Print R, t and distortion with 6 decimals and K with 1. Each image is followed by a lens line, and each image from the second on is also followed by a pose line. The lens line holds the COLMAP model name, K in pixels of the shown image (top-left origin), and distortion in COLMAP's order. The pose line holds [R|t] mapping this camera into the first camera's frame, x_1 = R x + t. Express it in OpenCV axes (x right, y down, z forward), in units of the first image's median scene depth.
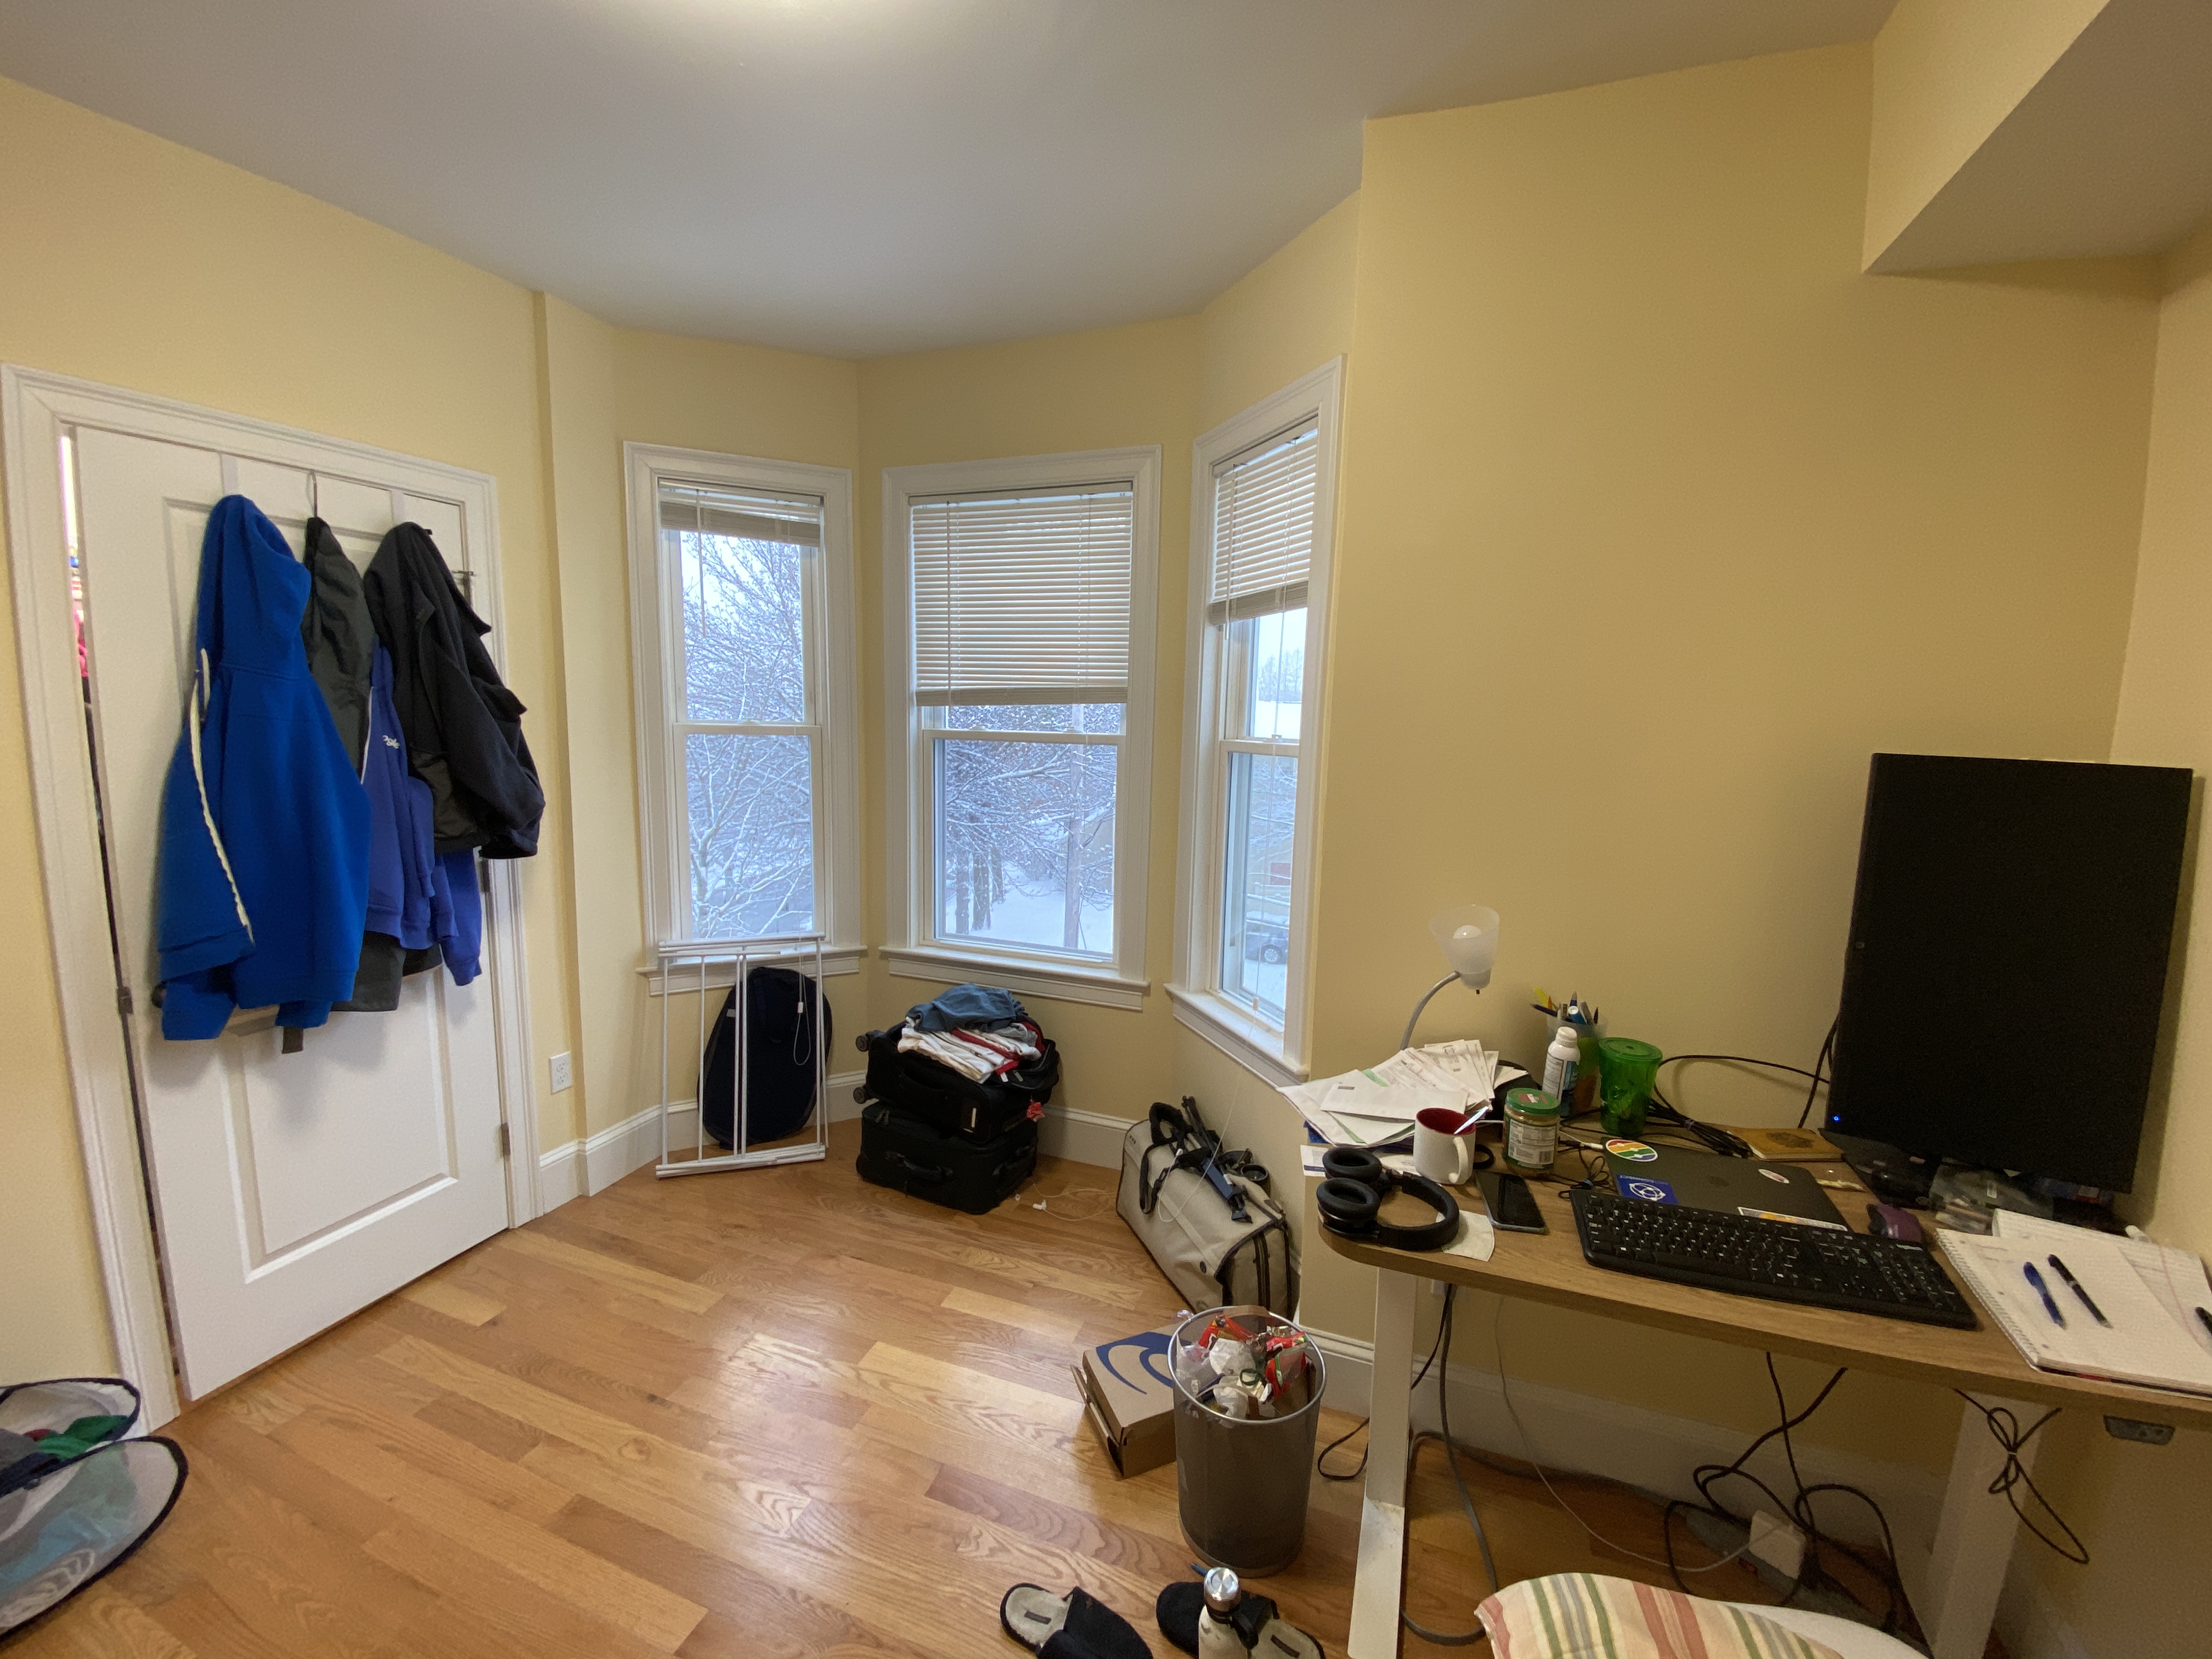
lens RADIAL K [[890.4, 0, 1106.0], [0, 890.4, 829.5], [0, 0, 1]] dist [0.037711, -0.030556]
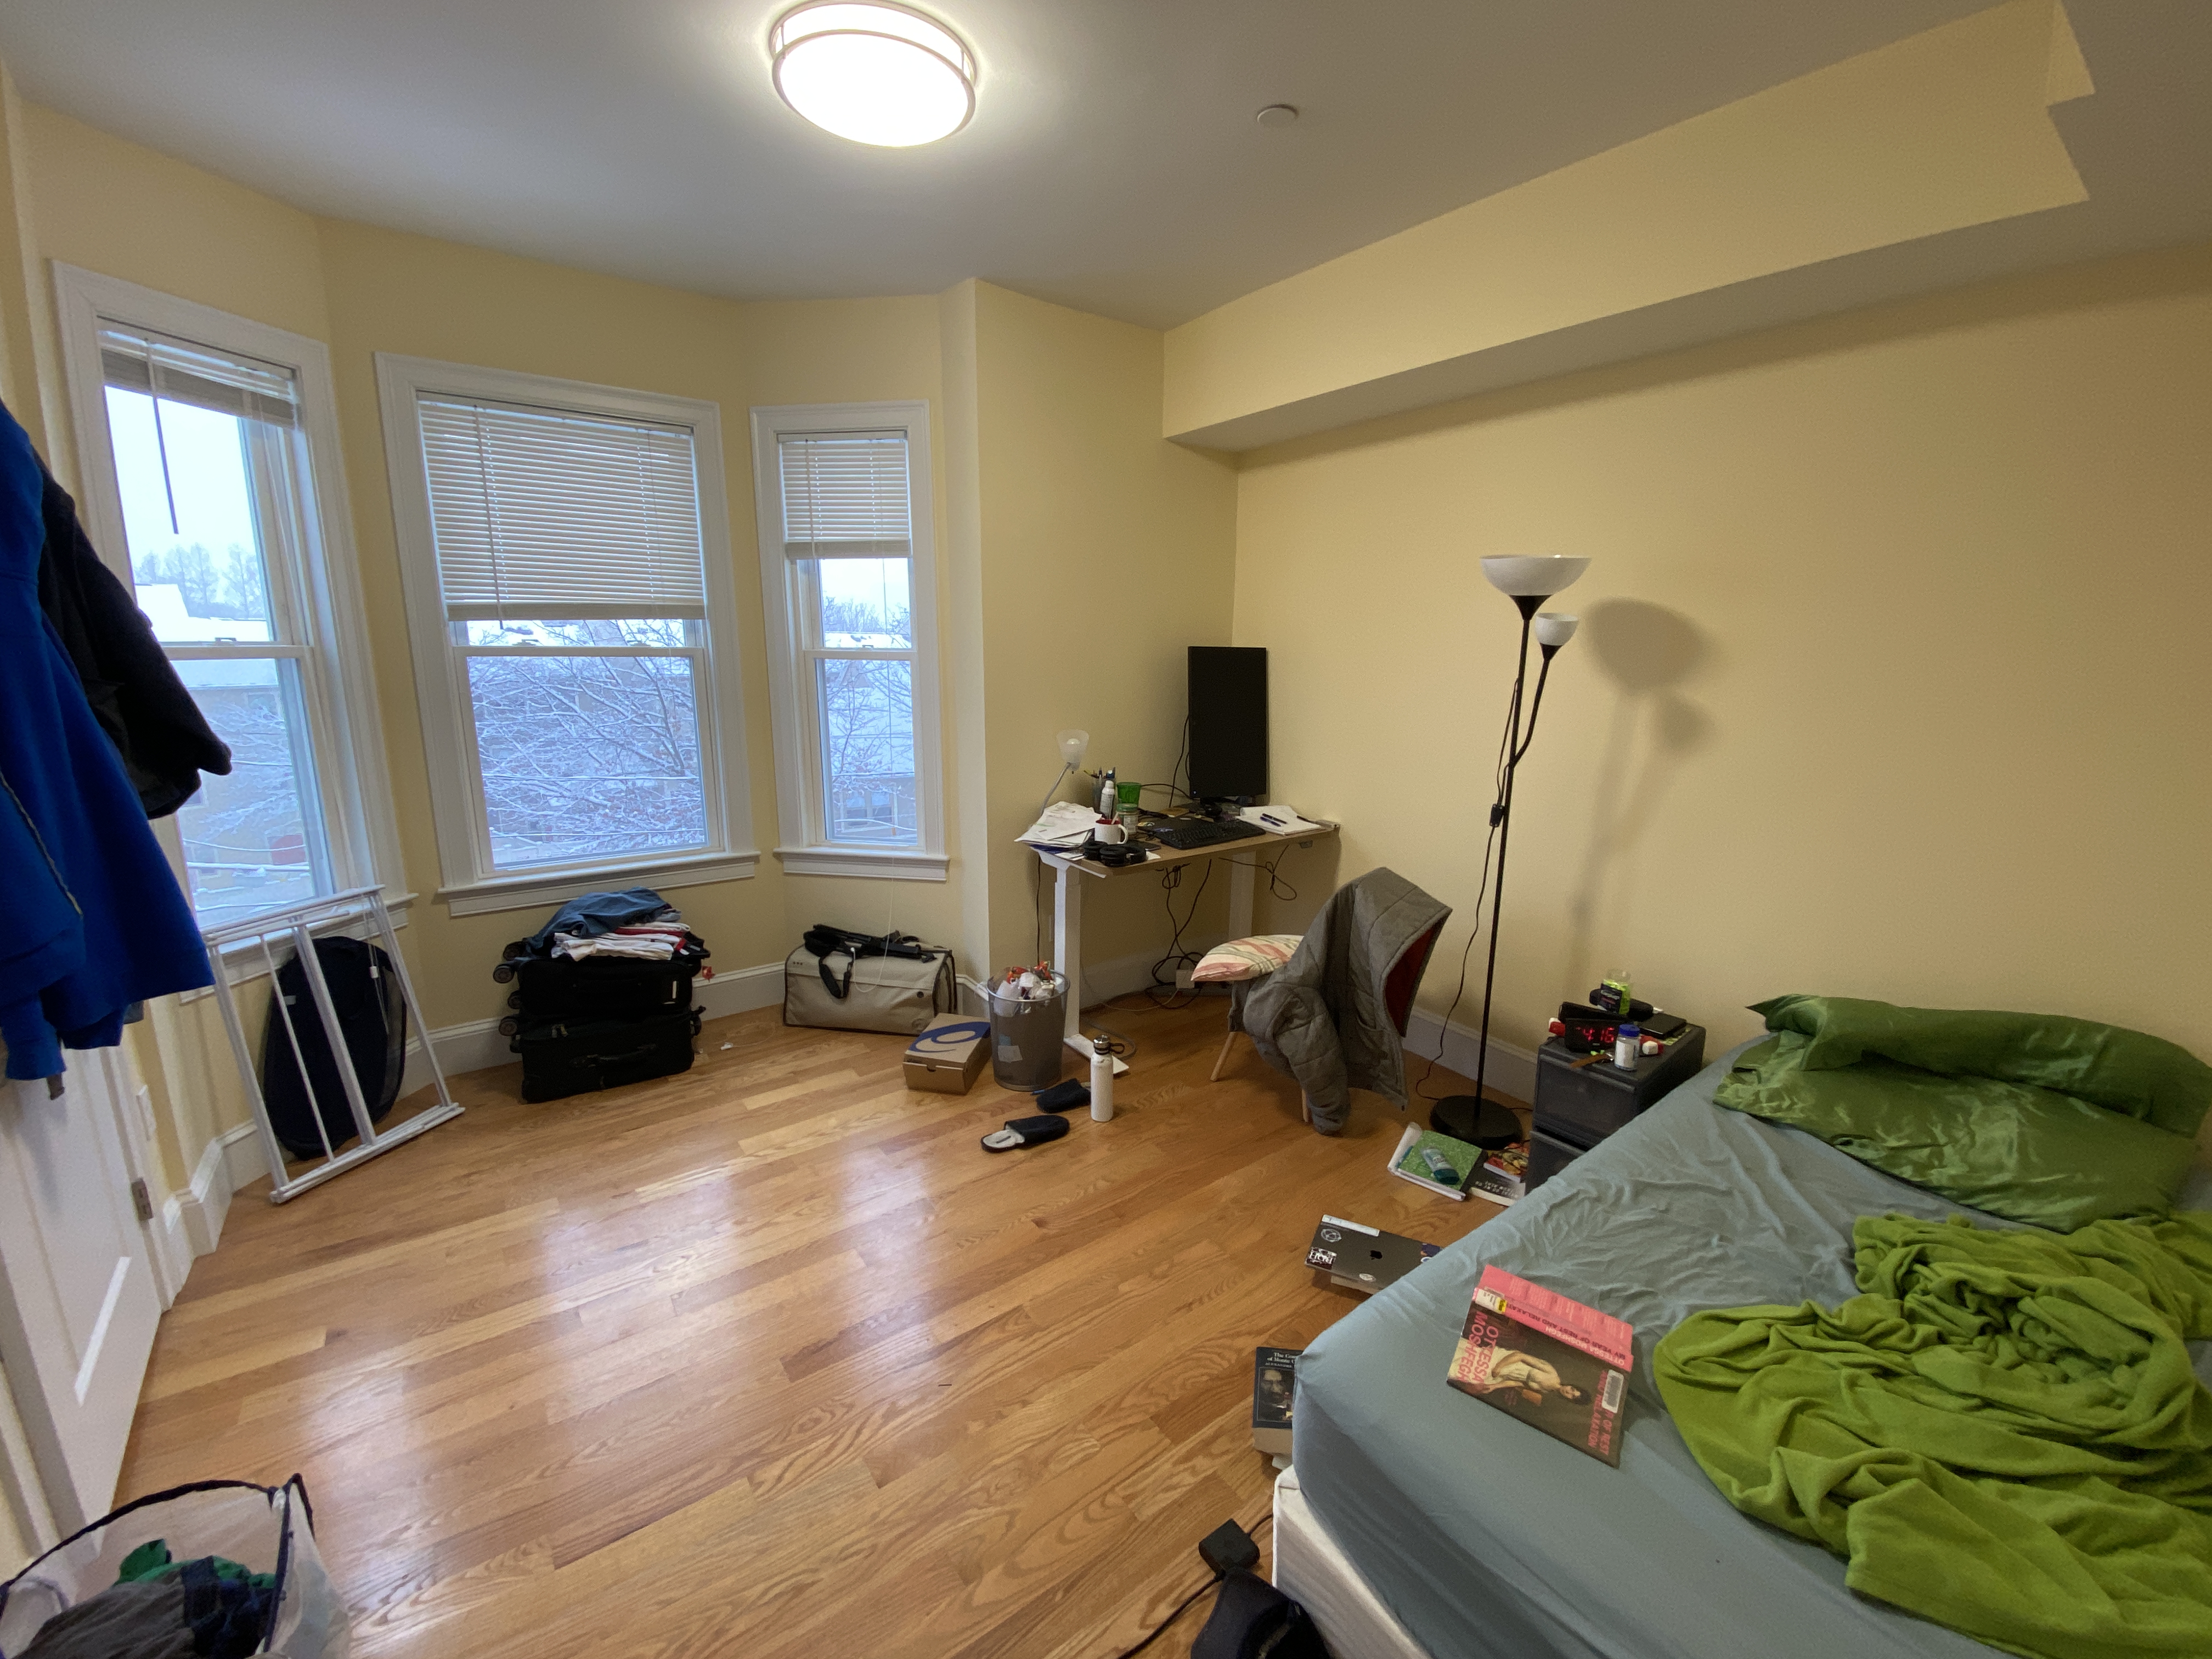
lens RADIAL K [[890.4, 0, 1106.0], [0, 890.4, 829.5], [0, 0, 1]] dist [0.037711, -0.030556]
pose [[0.547259, -0.184742, 0.816319, -0.724666], [0.111776, 0.982730, 0.147468, 0.013536], [-0.829466, 0.010542, 0.558458, -0.097896]]
